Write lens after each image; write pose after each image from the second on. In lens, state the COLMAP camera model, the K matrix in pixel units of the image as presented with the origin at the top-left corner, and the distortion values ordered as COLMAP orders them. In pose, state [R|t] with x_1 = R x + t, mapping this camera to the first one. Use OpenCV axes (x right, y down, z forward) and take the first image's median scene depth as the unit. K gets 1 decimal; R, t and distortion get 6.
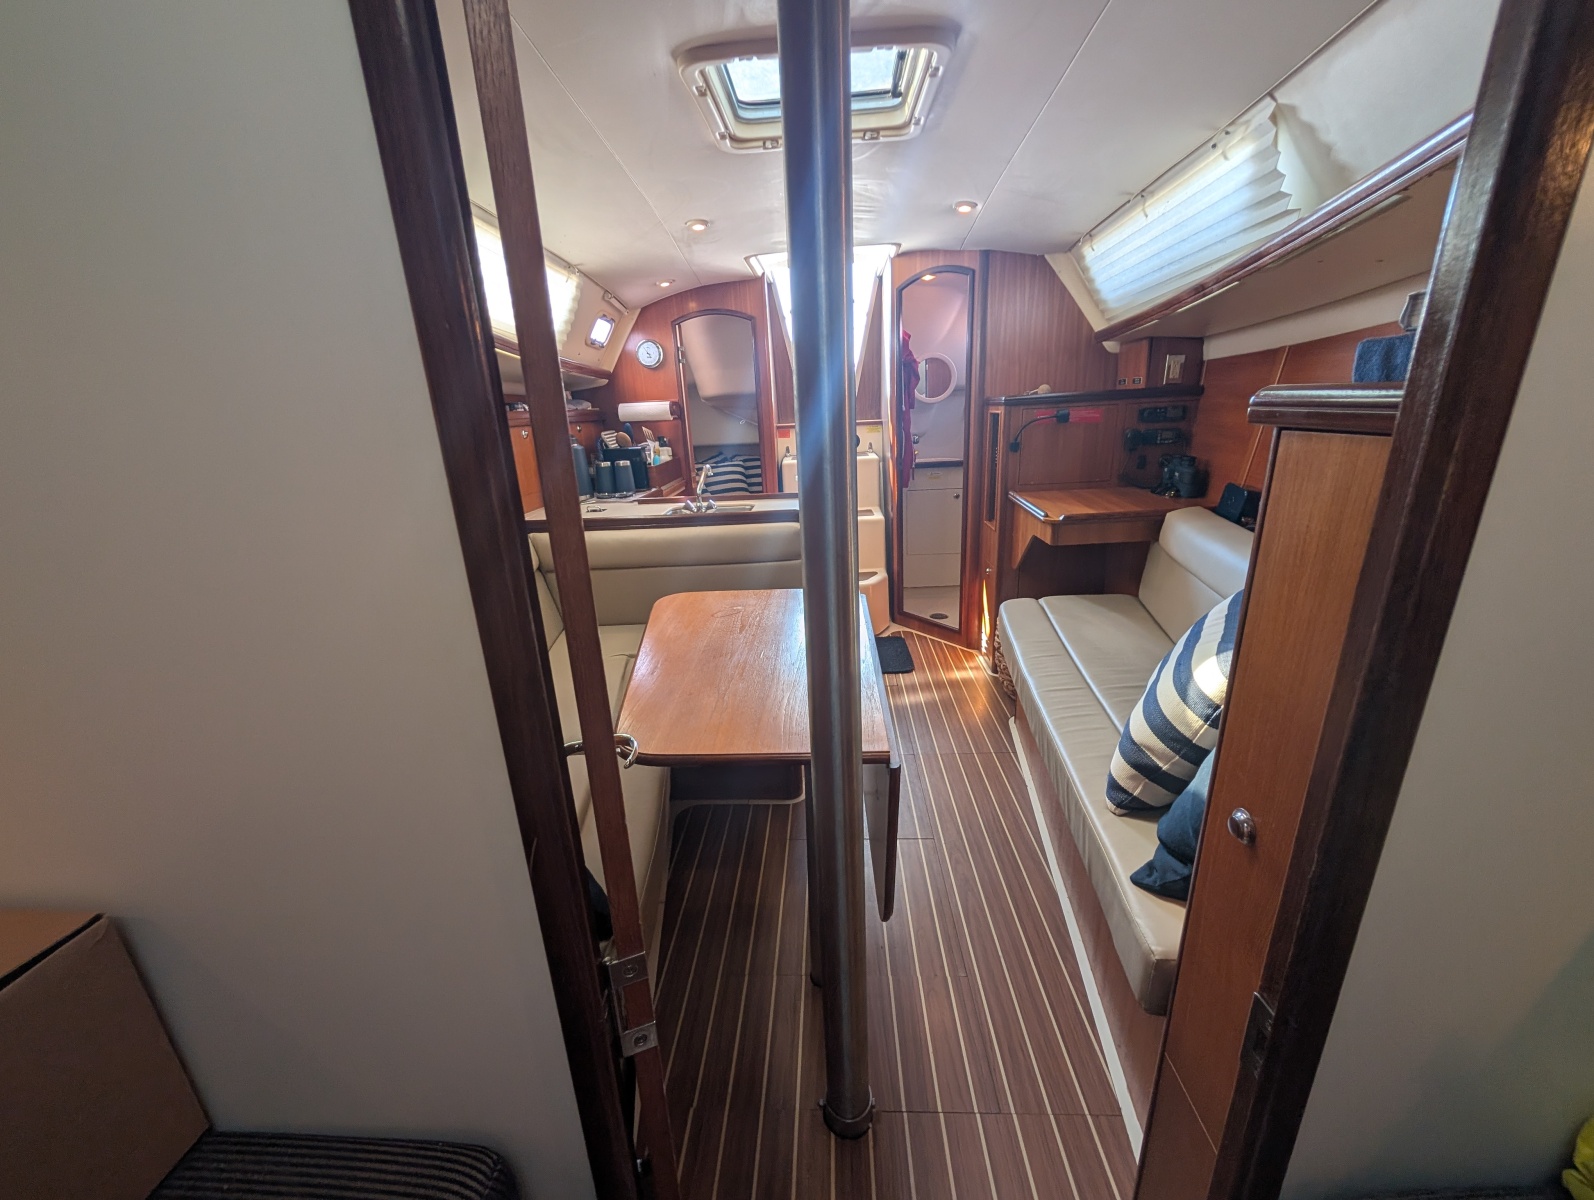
lens RADIAL K [[606.7, 0, 802.3], [0, 606.7, 598.0], [0, 0, 1]] dist [0.000472, 0.000096]
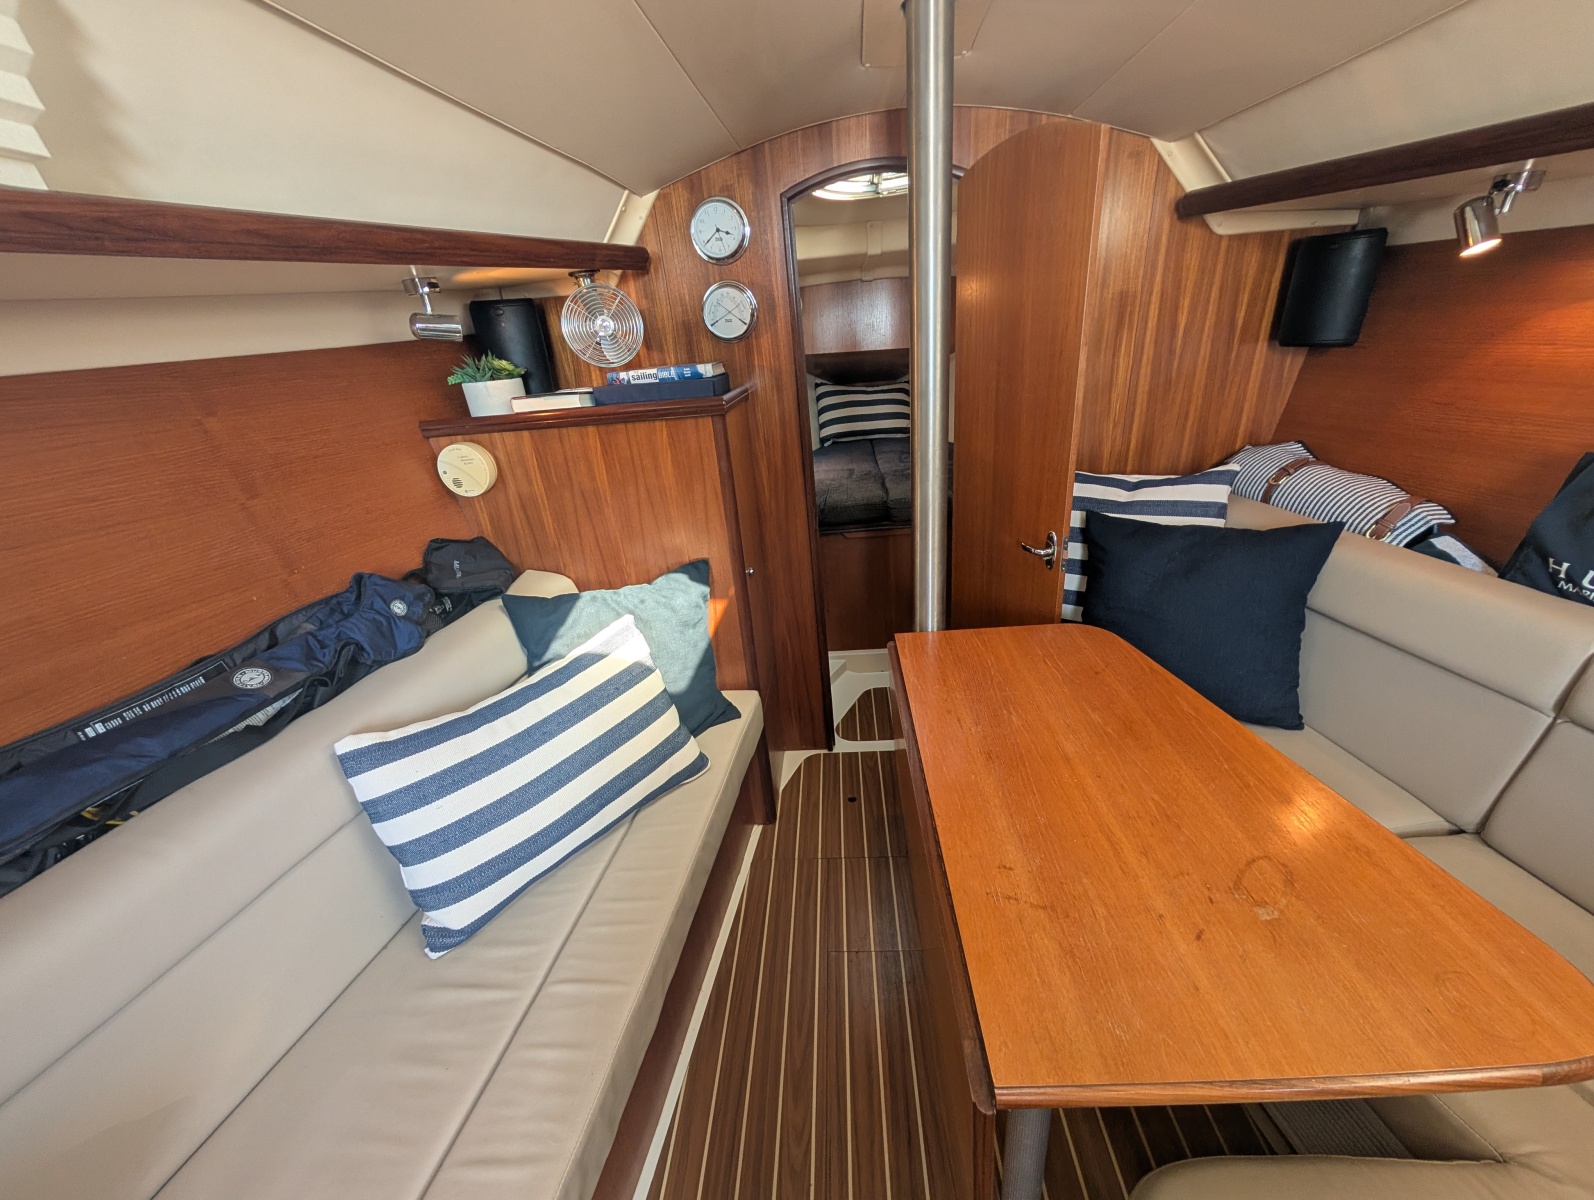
lens RADIAL K [[606.7, 0, 802.3], [0, 606.7, 598.0], [0, 0, 1]] dist [0.000472, 0.000096]
pose [[-0.992377, 0.111861, 0.051713, 0.112077], [0.118273, 0.746633, 0.654638, -0.315678], [0.034618, 0.655764, -0.754172, 0.813878]]
